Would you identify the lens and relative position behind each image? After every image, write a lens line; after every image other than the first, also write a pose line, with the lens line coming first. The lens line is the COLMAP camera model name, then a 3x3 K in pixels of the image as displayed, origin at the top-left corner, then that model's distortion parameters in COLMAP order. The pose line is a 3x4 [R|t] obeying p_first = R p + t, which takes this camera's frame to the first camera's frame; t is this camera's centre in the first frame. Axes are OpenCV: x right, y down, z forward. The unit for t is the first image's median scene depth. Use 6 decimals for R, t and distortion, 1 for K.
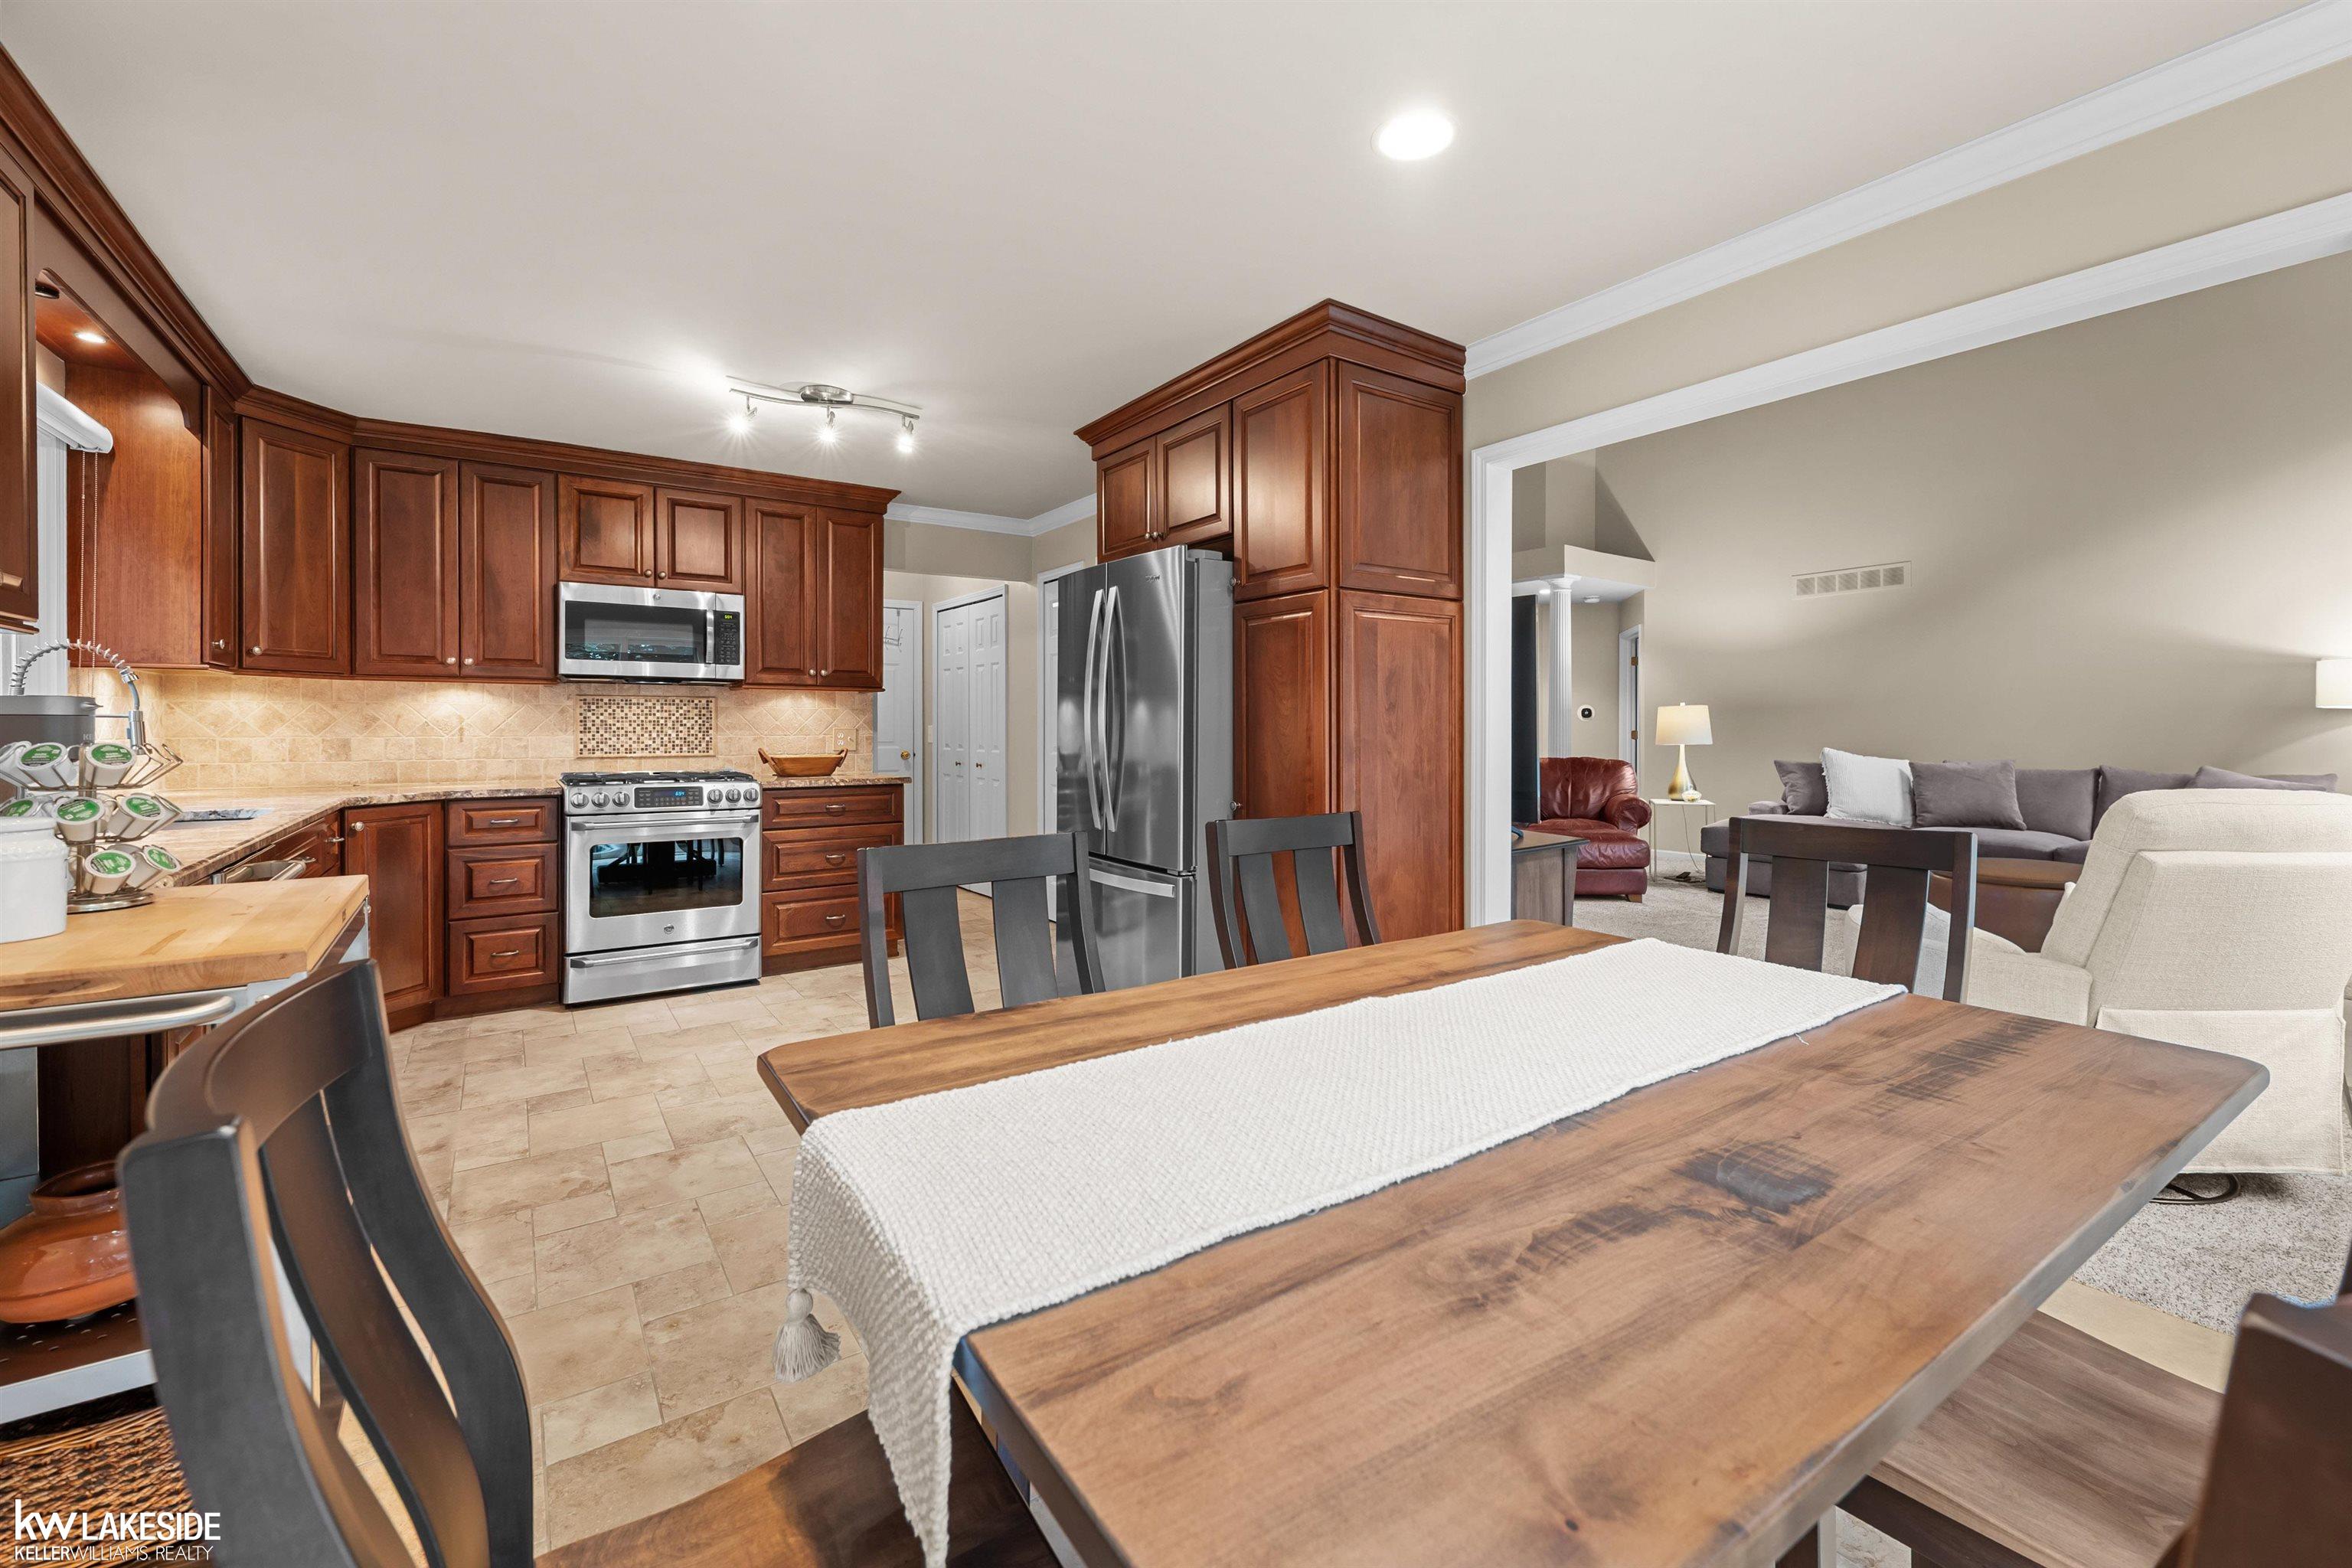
lens RADIAL K [[953.5, 0, 1162.3], [0, 953.5, 753.0], [0, 0, 1]] dist [0.002886, 0.000177]
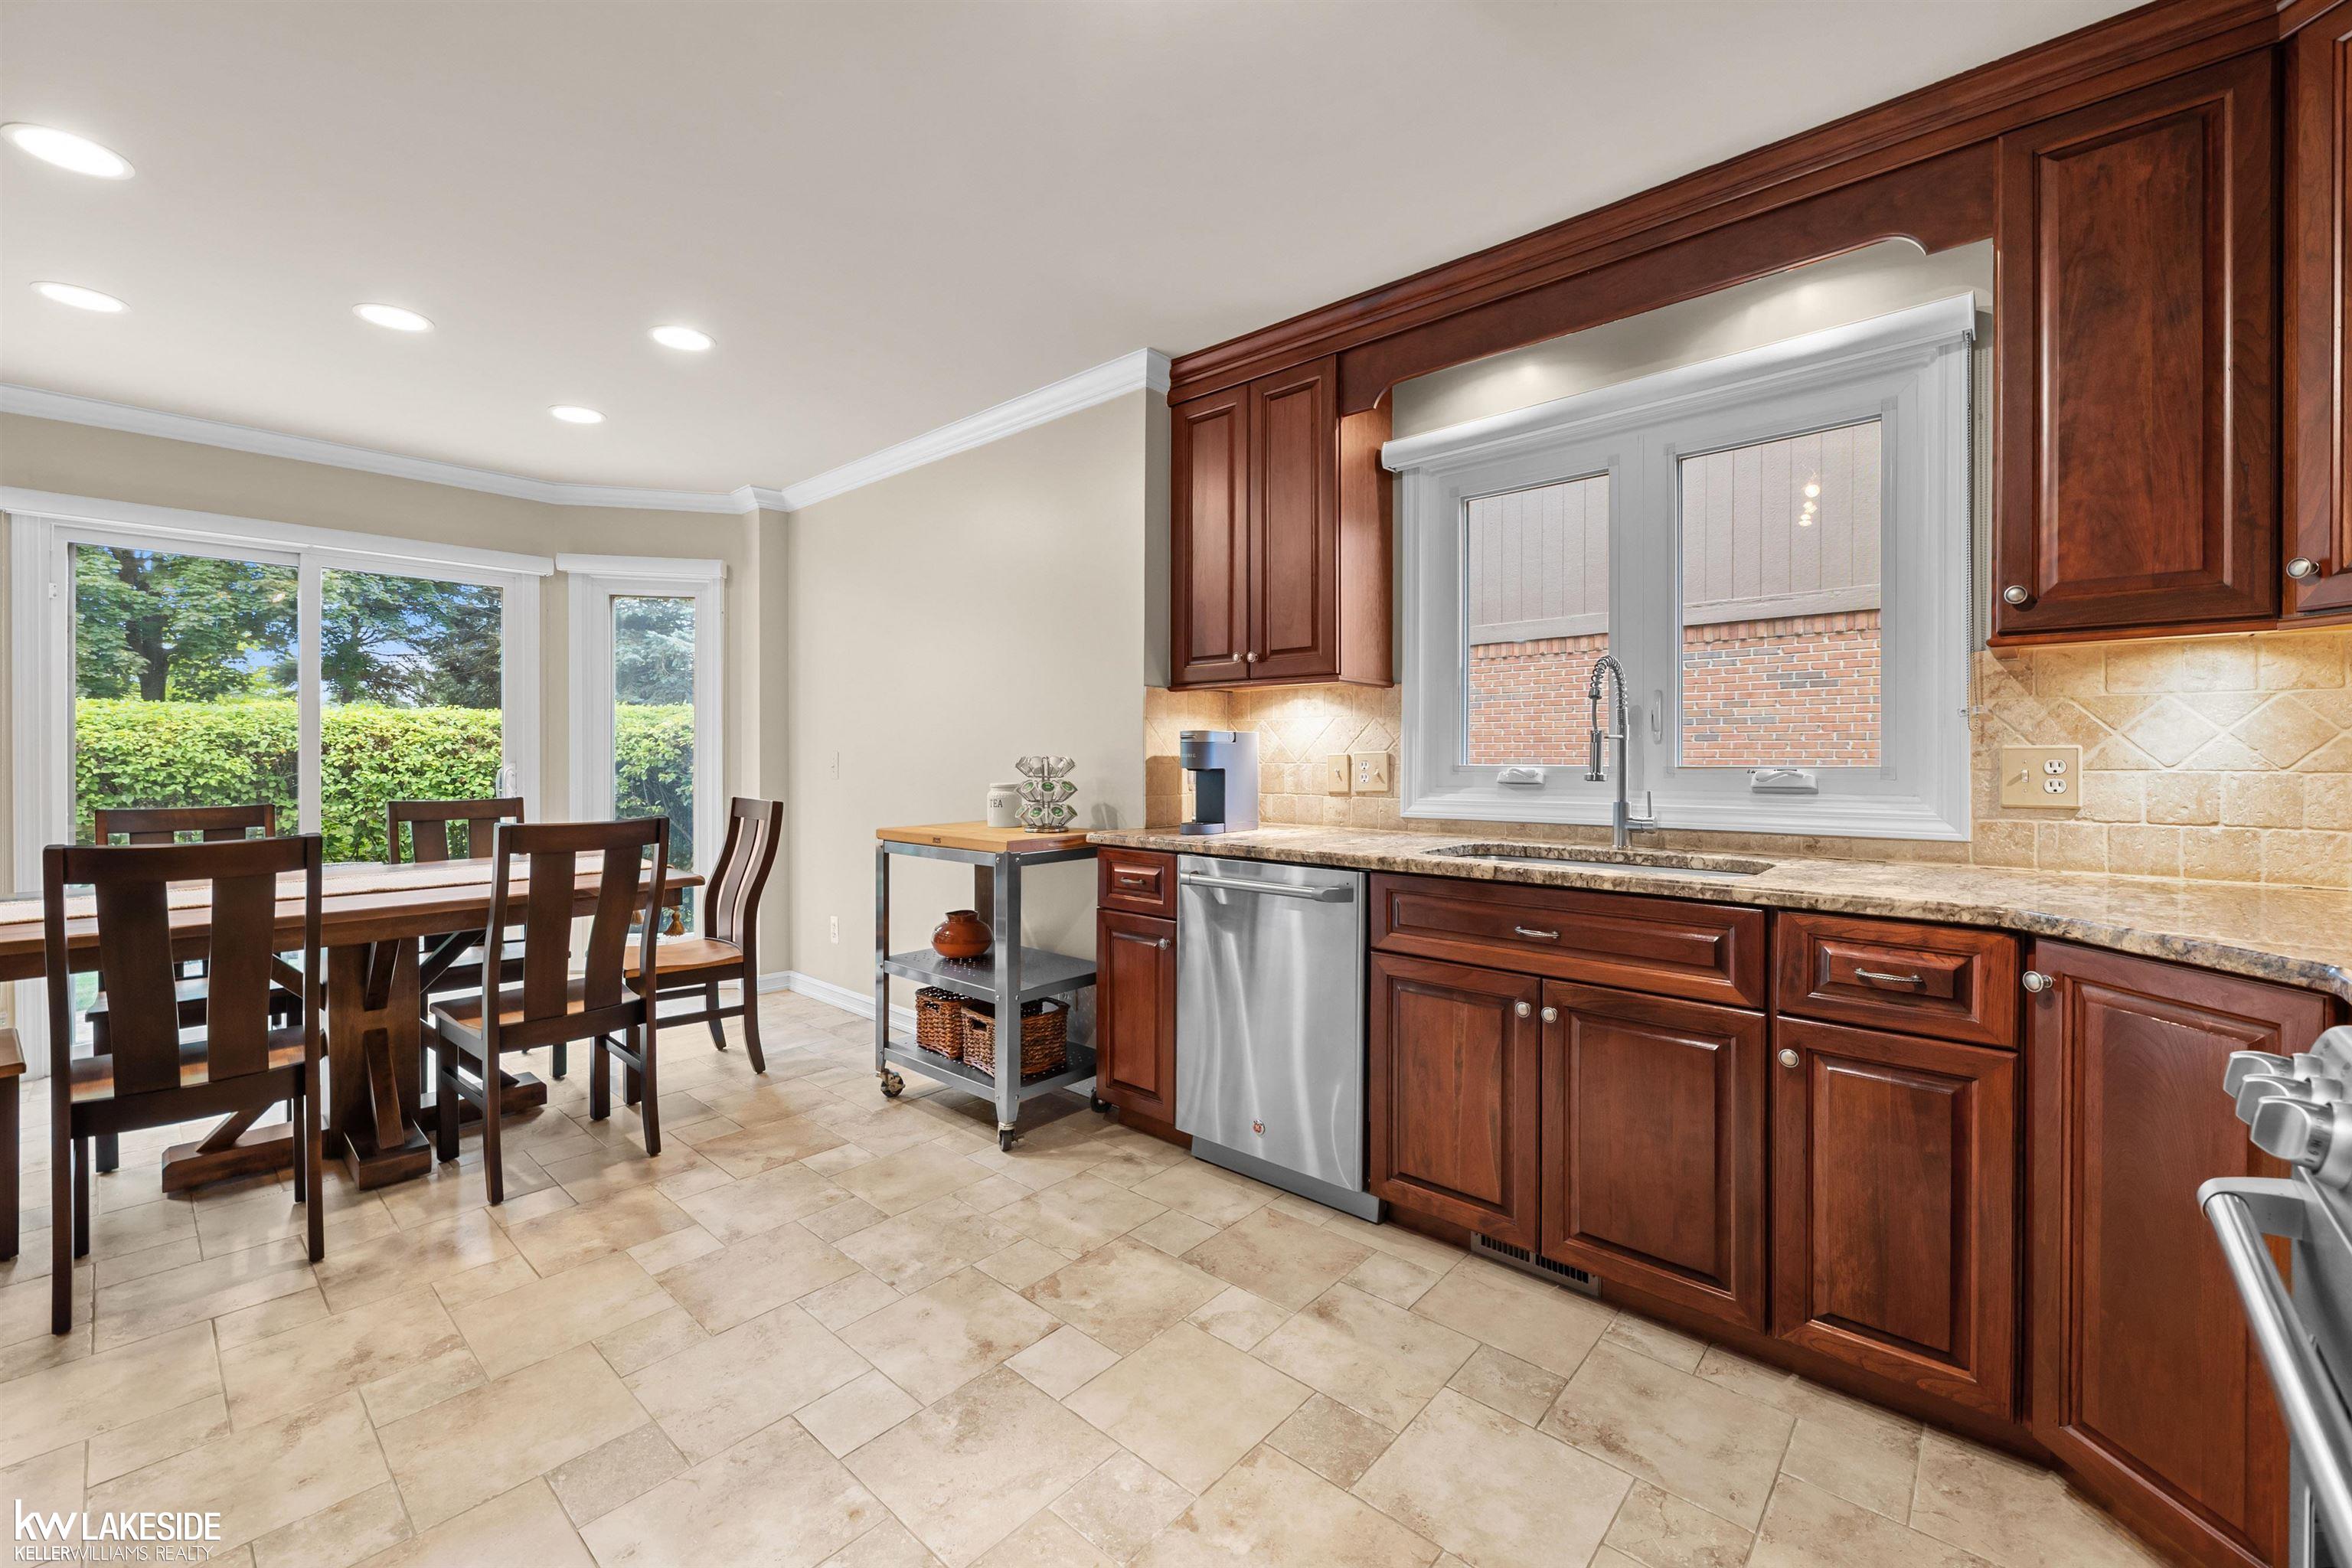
lens RADIAL K [[953.5, 0, 1162.3], [0, 953.5, 753.0], [0, 0, 1]] dist [0.002886, 0.000177]
pose [[-0.974373, 0.000522, -0.224938, -0.307837], [-0.005666, 0.999623, 0.026864, -0.028077], [0.224867, 0.027450, -0.974003, 1.106340]]
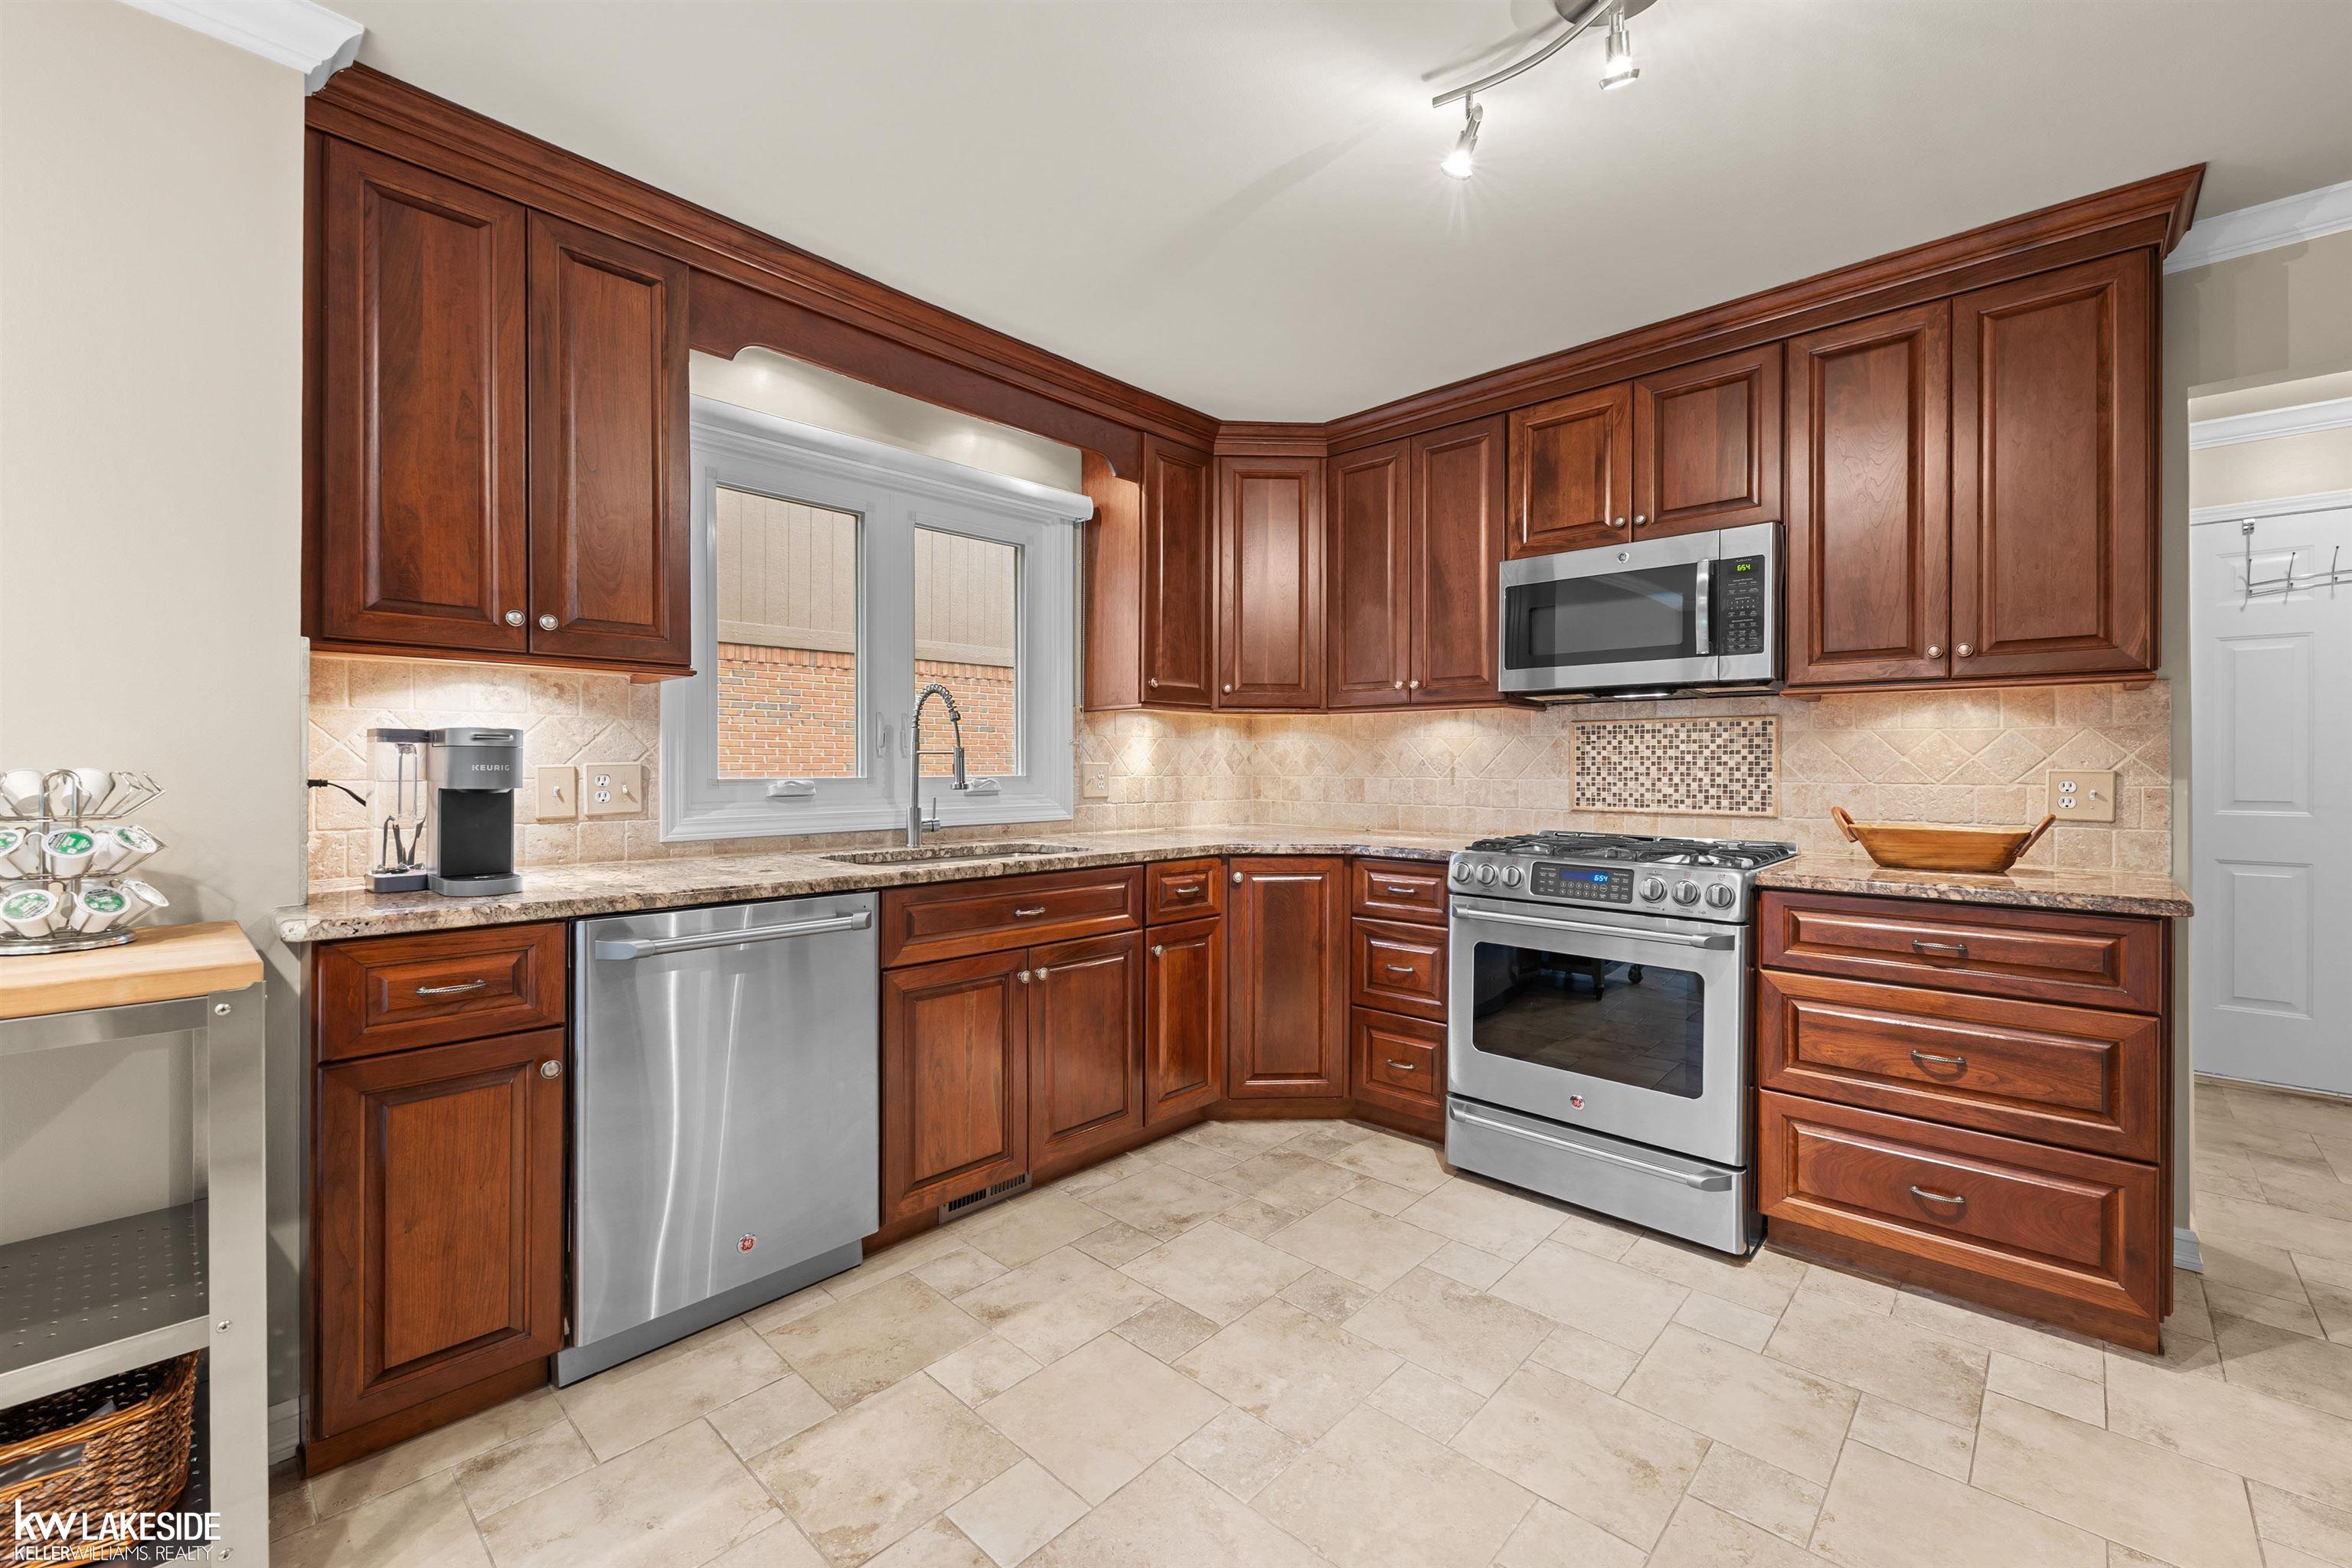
lens RADIAL K [[960.8, 0, 1209.8], [0, 960.8, 767.3], [0, 0, 1]] dist [-0.001083, -0.000176]
pose [[0.234198, 0.000508, -0.972189, 0.015001], [-0.031852, 0.999467, -0.007151, -0.014595], [0.971667, 0.032641, 0.234089, 0.637871]]
